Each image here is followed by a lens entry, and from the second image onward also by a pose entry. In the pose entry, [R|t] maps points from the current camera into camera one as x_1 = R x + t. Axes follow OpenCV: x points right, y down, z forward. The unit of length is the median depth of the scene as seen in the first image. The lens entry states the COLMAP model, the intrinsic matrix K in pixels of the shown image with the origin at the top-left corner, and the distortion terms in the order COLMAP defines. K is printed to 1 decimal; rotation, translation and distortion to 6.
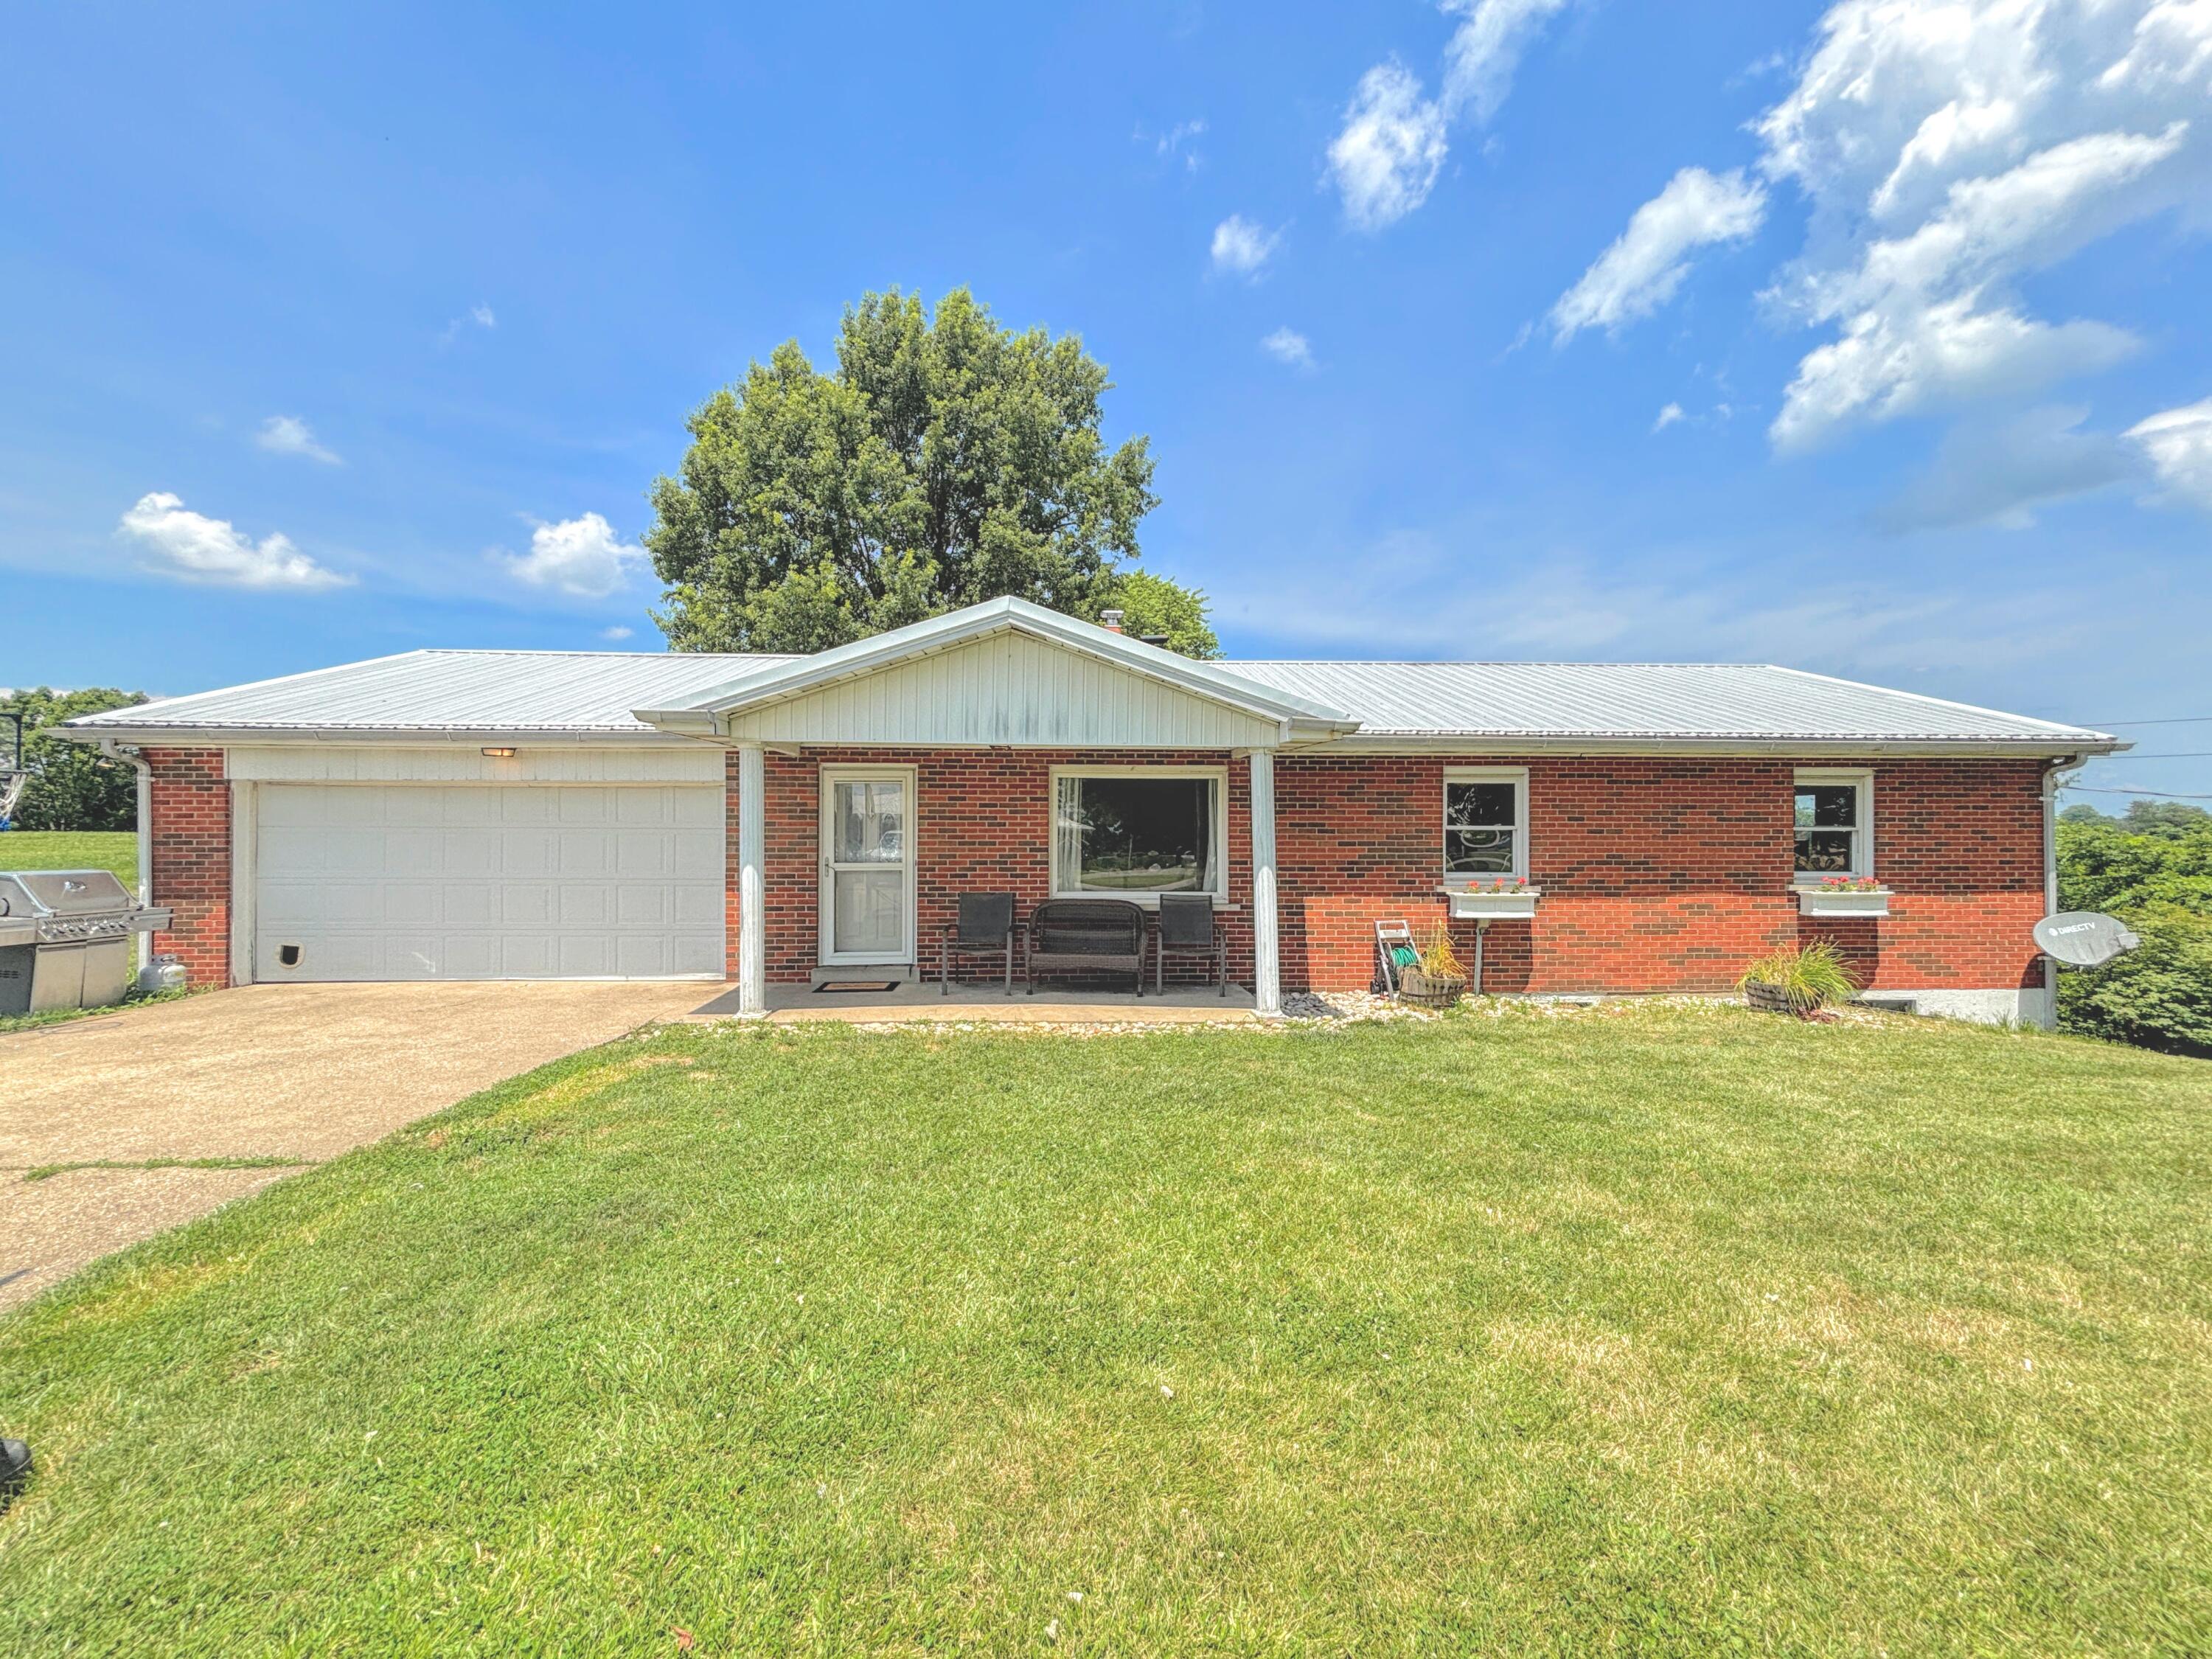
lens RADIAL K [[883.5, 0, 1133.7], [0, 883.5, 835.5], [0, 0, 1]] dist [0.000244, -0.000022]
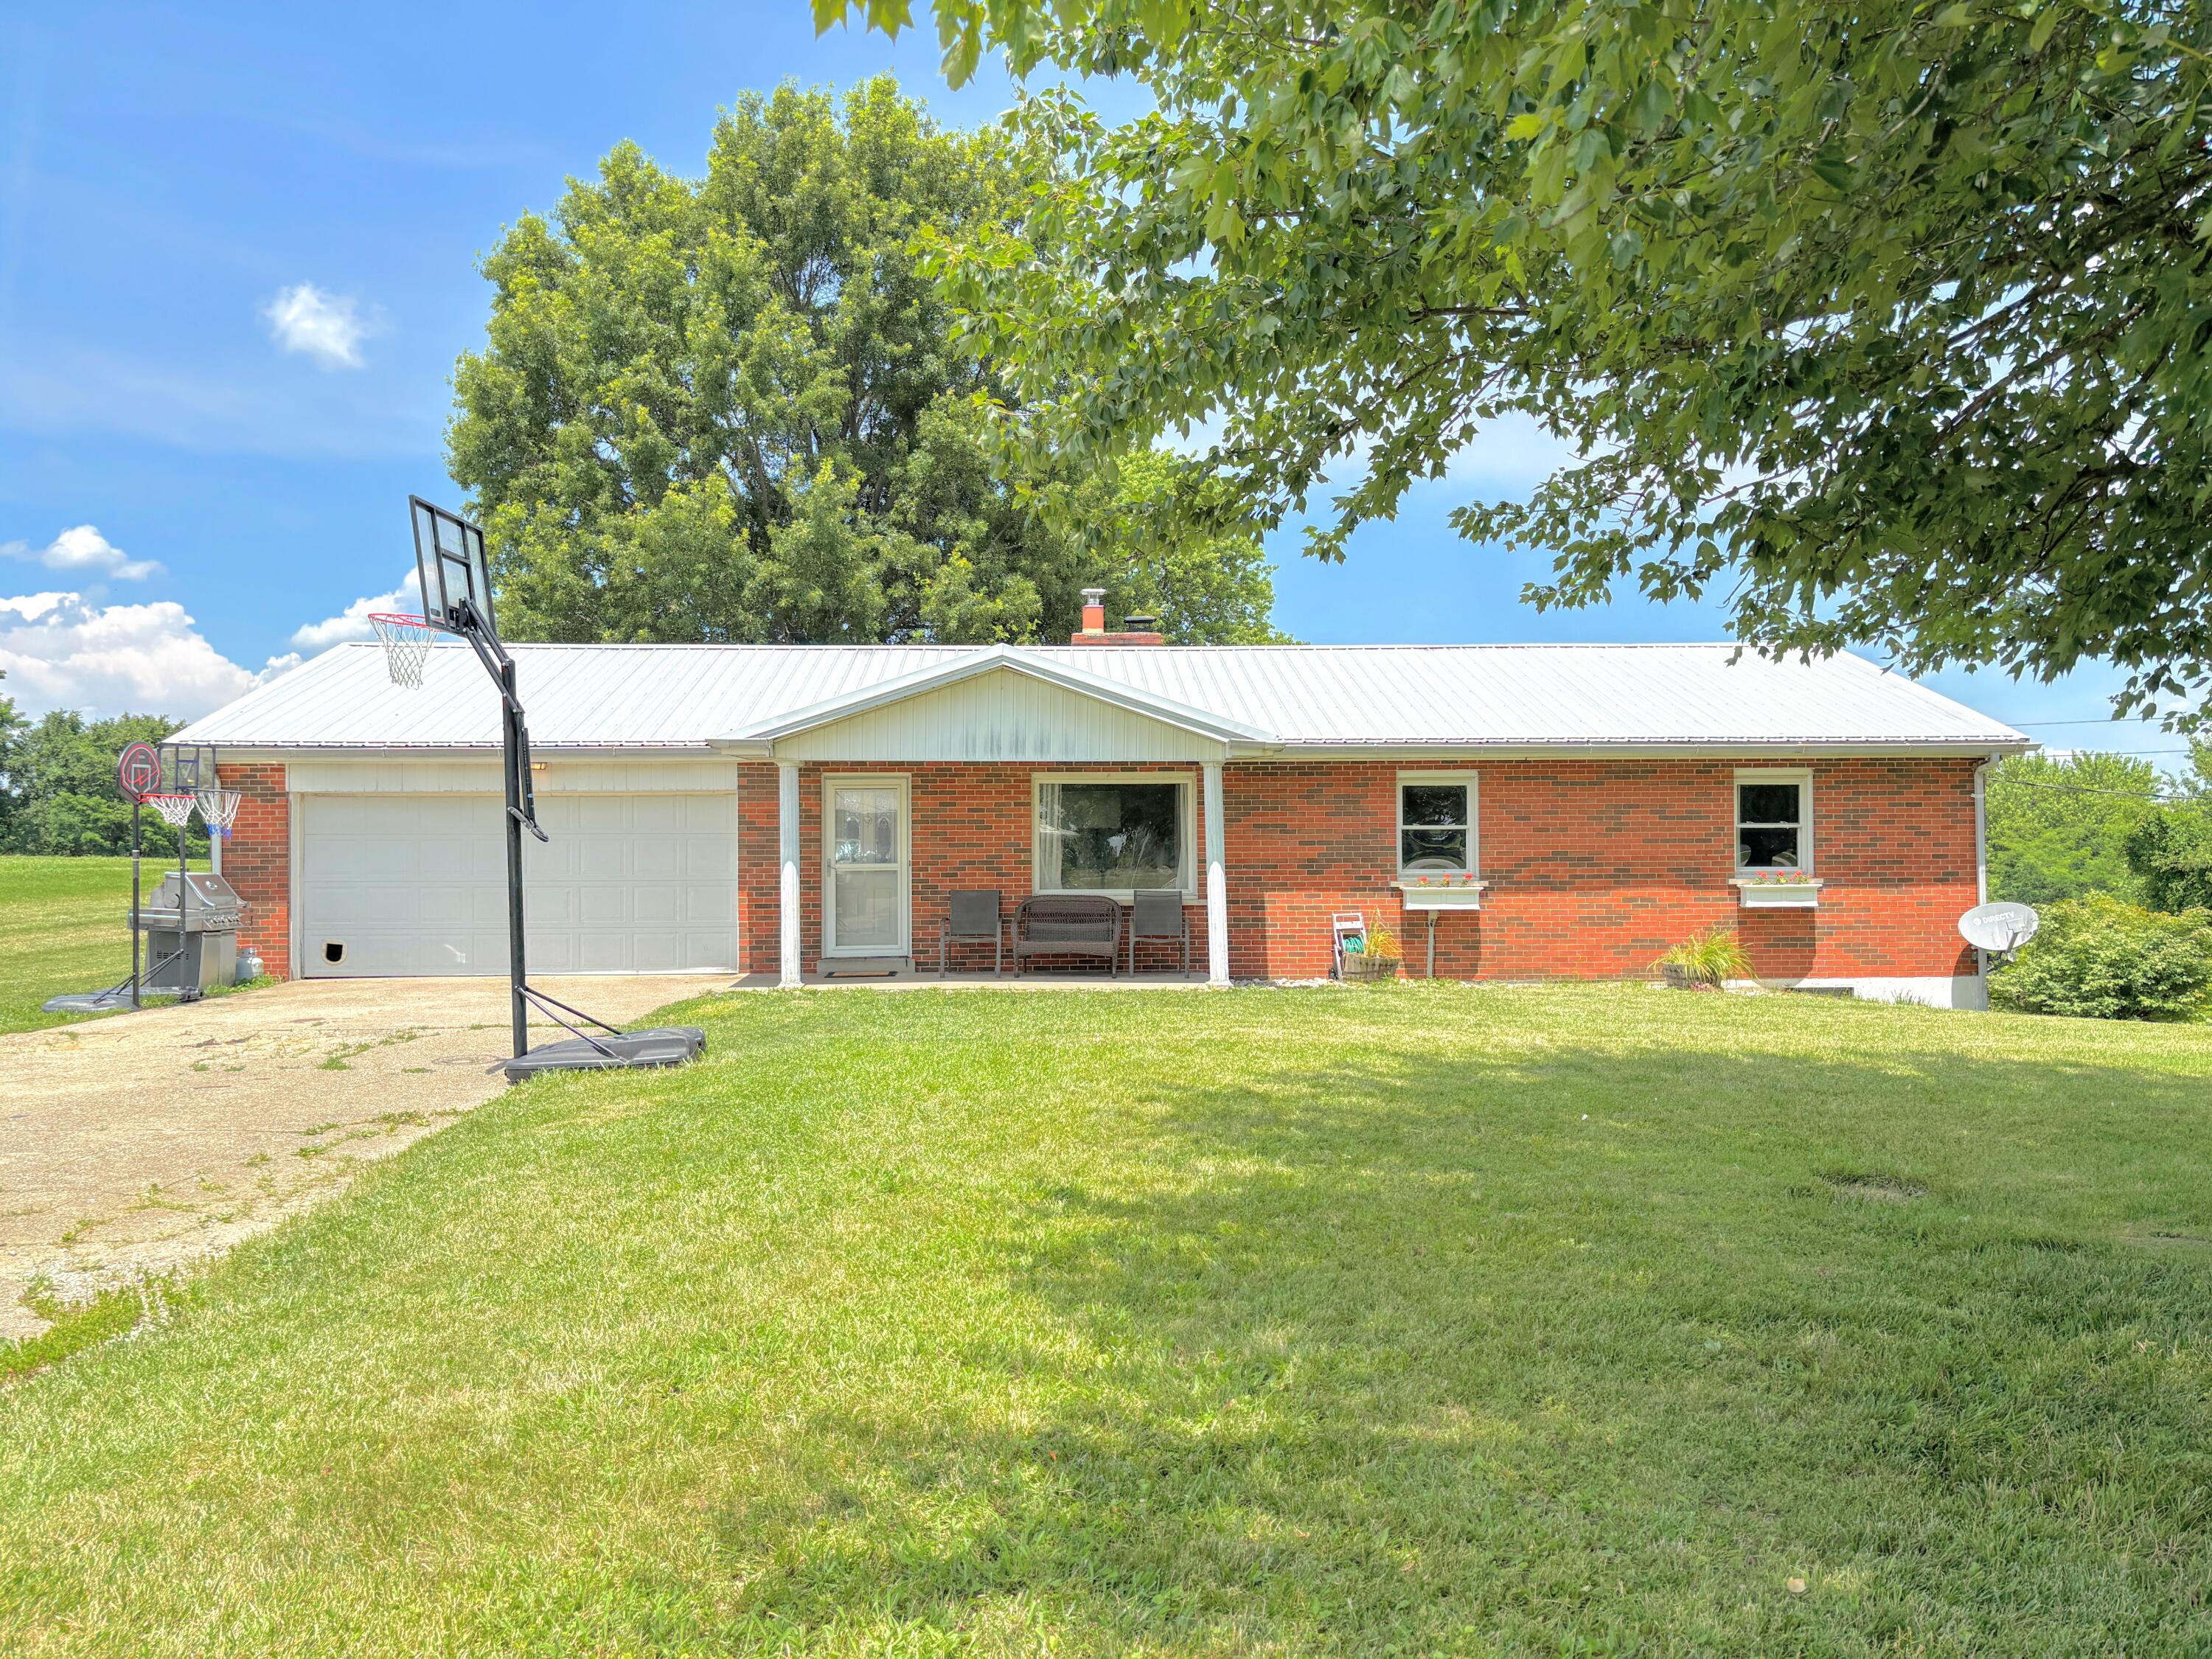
lens RADIAL K [[1692.7, 0, 1106.0], [0, 1692.7, 829.5], [0, 0, 1]] dist [0.005815, 0.001590]
pose [[0.999393, -0.007660, -0.033975, 0.065999], [0.007083, 0.999829, -0.017070, 0.026487], [0.034100, 0.016819, 0.999277, -1.066956]]
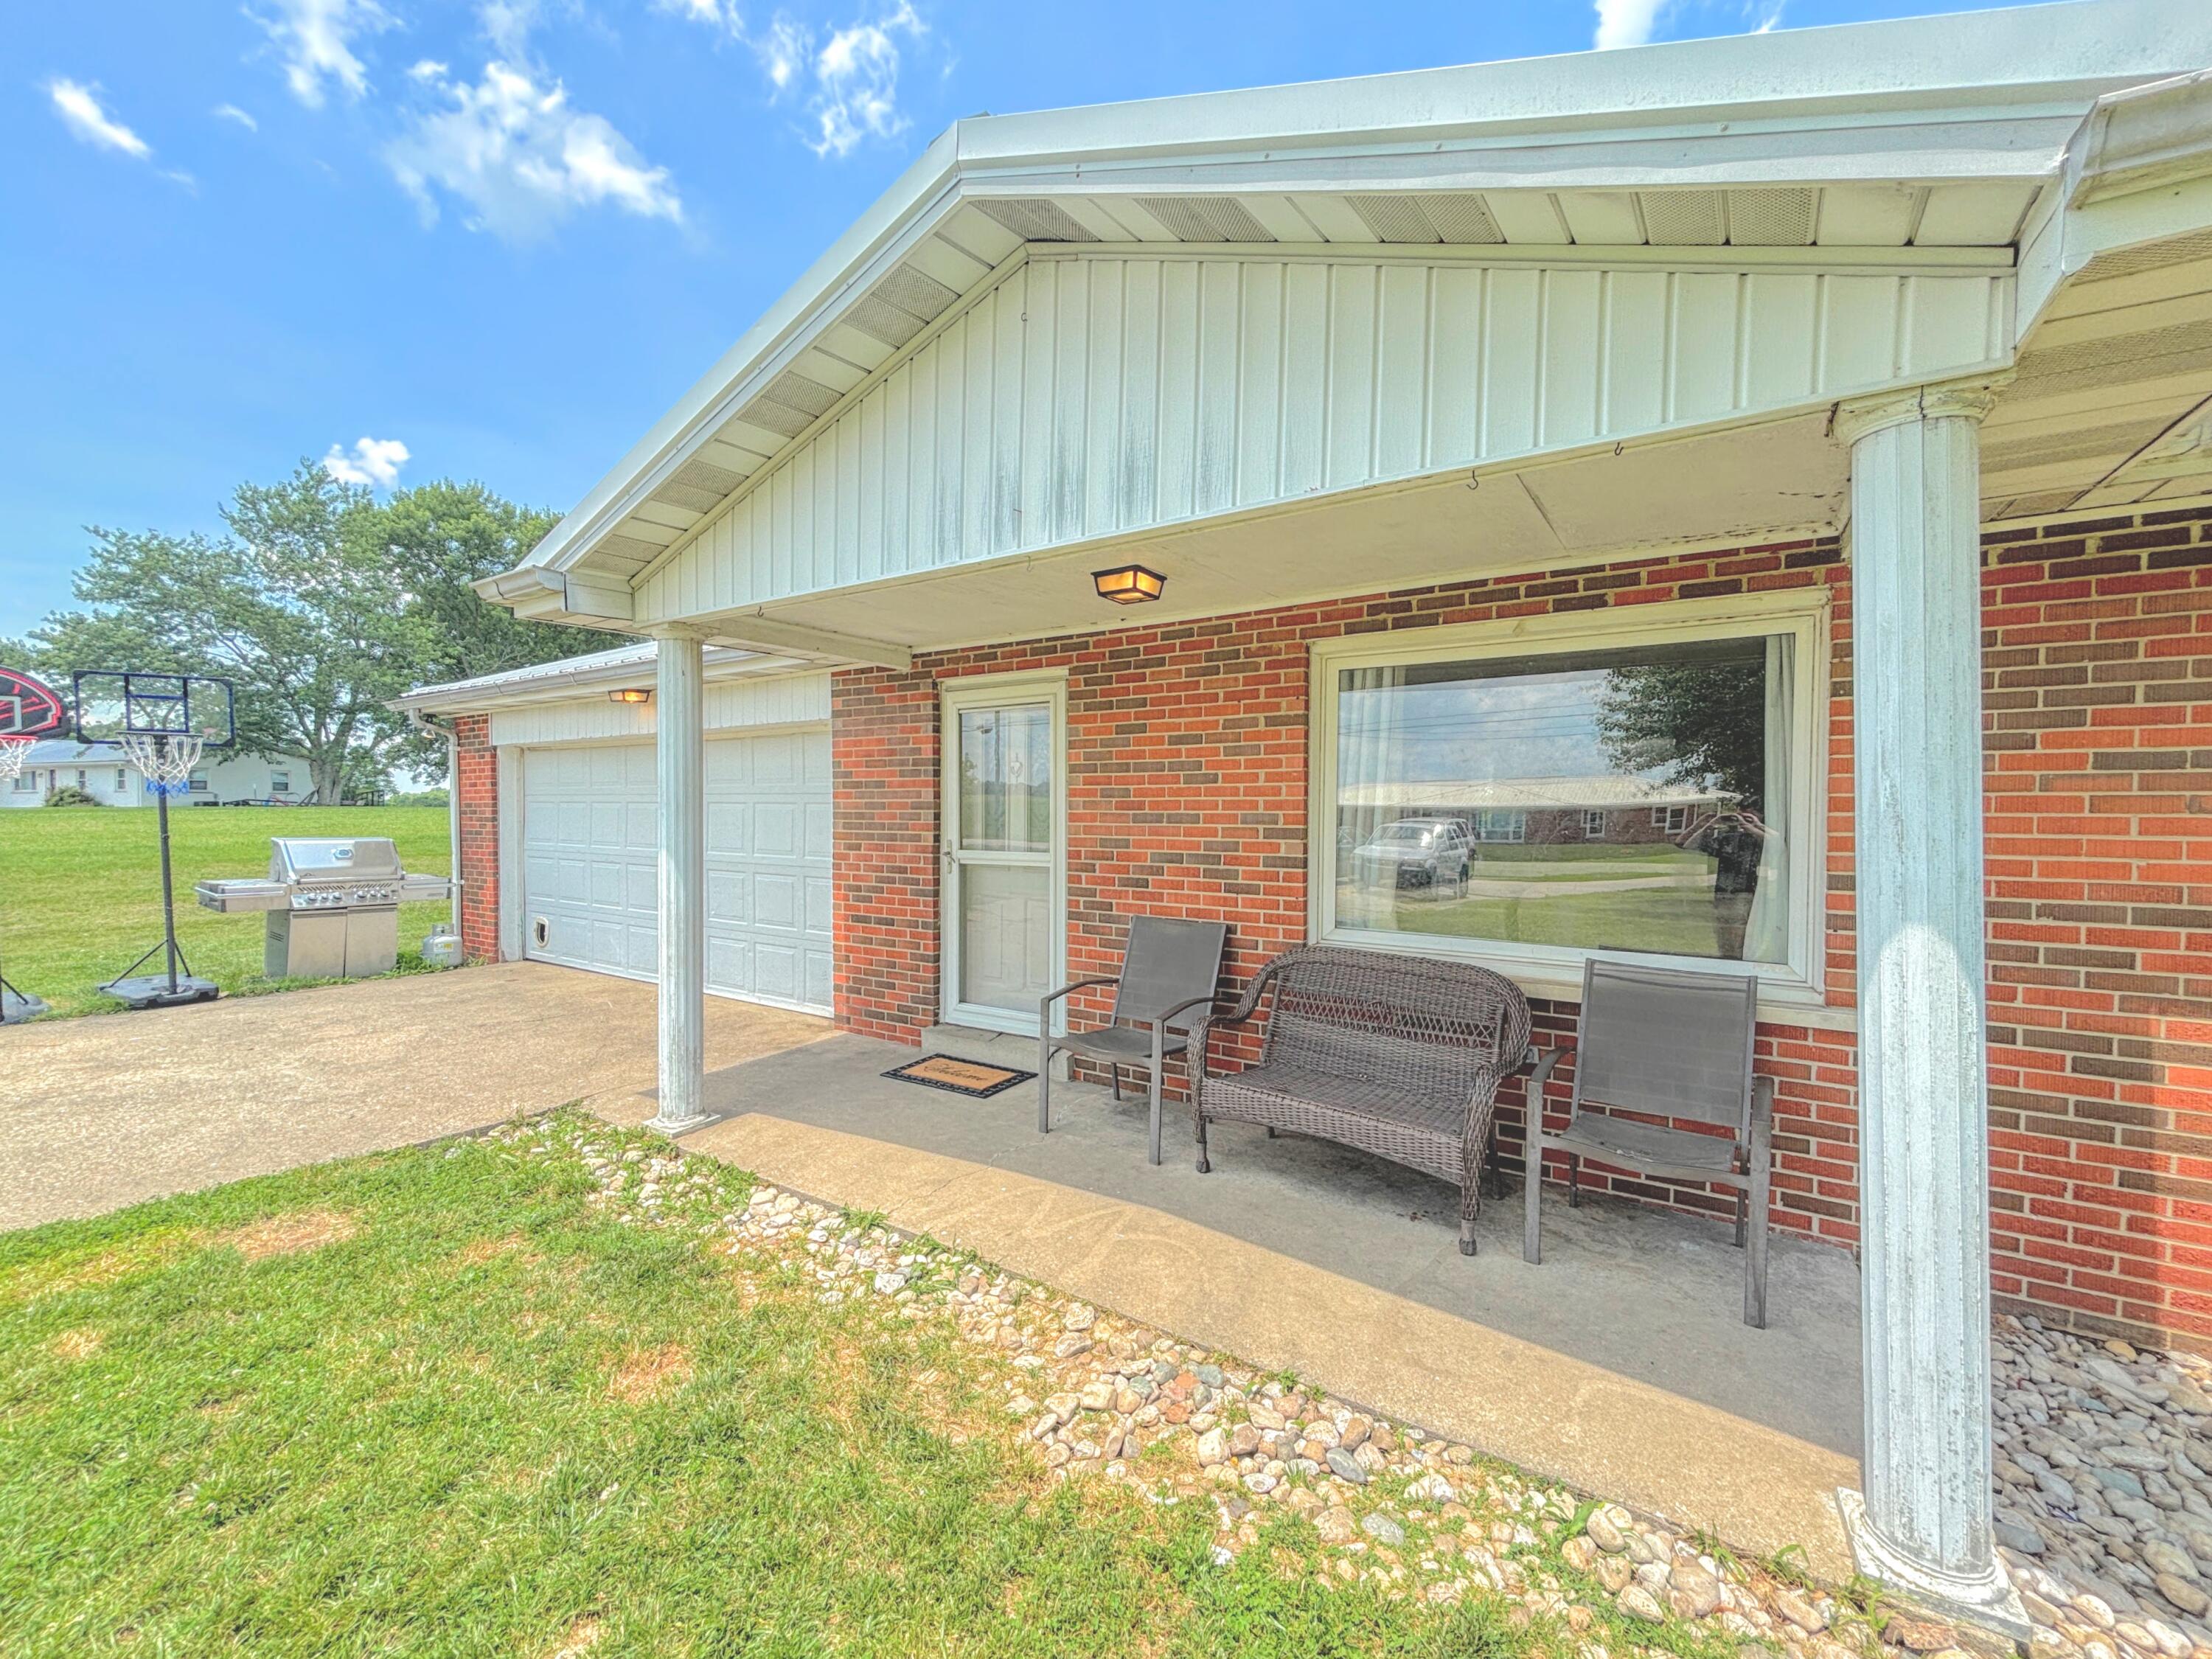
lens RADIAL K [[917.3, 0, 1106.0], [0, 917.3, 829.5], [0, 0, 1]] dist [0.000674, 0.000069]
pose [[0.789553, 0.013179, -0.613541, 0.105458], [-0.005249, 0.999878, 0.014723, 0.008111], [0.613660, -0.008404, 0.789526, 0.567597]]
